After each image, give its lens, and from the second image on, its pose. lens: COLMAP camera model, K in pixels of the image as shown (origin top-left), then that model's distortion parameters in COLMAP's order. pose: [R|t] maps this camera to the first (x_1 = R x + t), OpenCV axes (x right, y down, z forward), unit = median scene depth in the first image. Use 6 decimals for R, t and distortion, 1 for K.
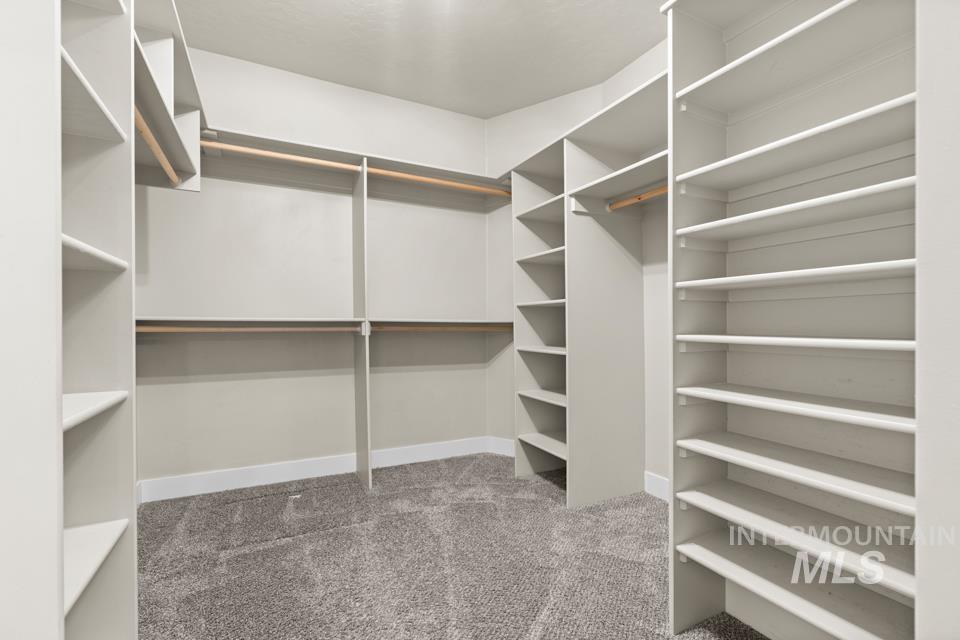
lens RADIAL K [[436.3, 0, 480.9], [0, 436.3, 320.0], [0, 0, 1]] dist [0.002040, 0.000322]
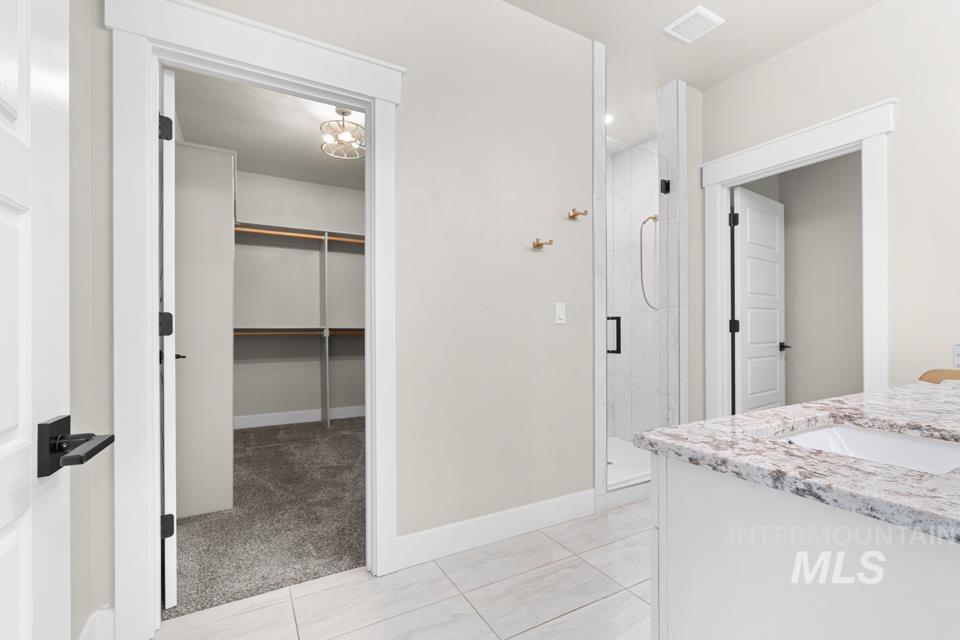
lens RADIAL K [[436.3, 0, 478.5], [0, 436.3, 324.8], [0, 0, 1]] dist [0.002040, 0.000322]
pose [[0.999076, 0.005368, 0.042649, 0.243203], [-0.005425, 0.999985, 0.001235, -0.016451], [-0.042642, -0.001465, 0.999089, -0.684954]]
